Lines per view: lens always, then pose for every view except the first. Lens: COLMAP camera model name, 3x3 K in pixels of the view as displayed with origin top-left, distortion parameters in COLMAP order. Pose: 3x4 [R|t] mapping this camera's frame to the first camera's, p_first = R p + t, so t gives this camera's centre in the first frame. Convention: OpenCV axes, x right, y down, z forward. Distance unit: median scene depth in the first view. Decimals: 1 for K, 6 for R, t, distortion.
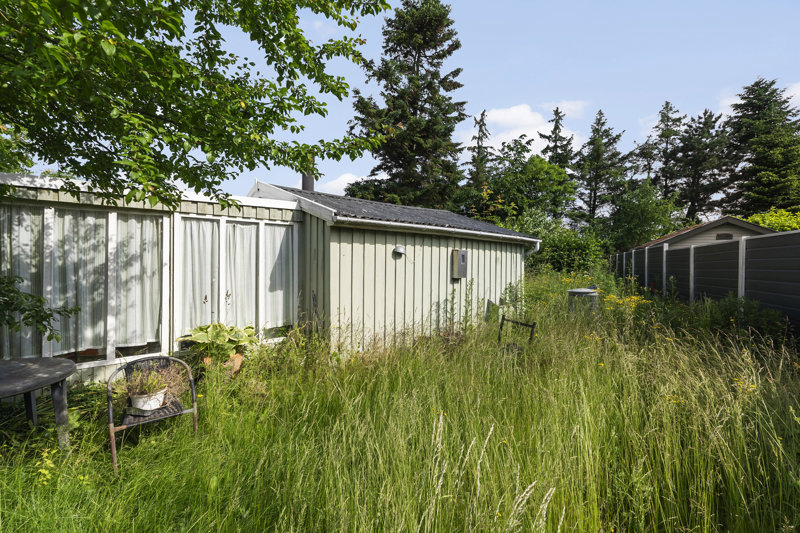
lens RADIAL K [[372.4, 0, 400.0], [0, 372.4, 266.5], [0, 0, 1]] dist [0.086380, 0.000092]
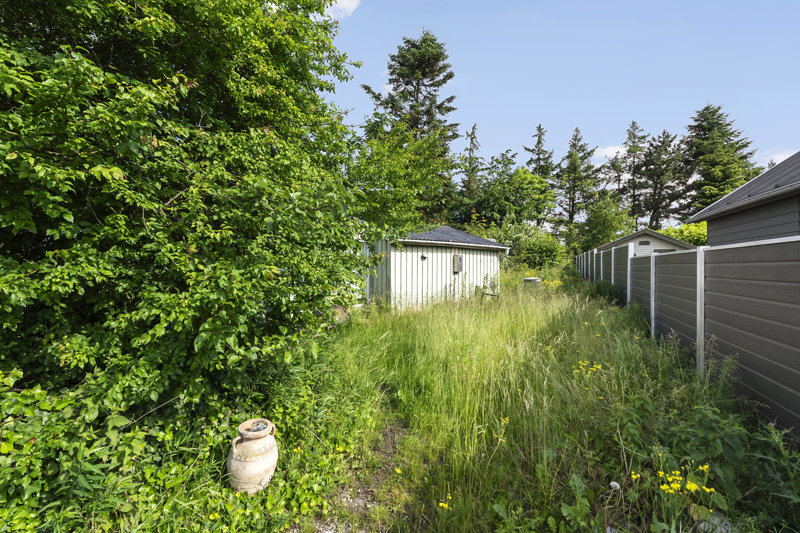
lens RADIAL K [[372.4, 0, 400.0], [0, 372.4, 266.5], [0, 0, 1]] dist [0.086380, 0.000092]
pose [[0.999813, -0.004393, 0.018848, -0.025690], [0.004427, 0.999989, -0.001802, 0.002001], [-0.018840, 0.001885, 0.999821, -0.128831]]
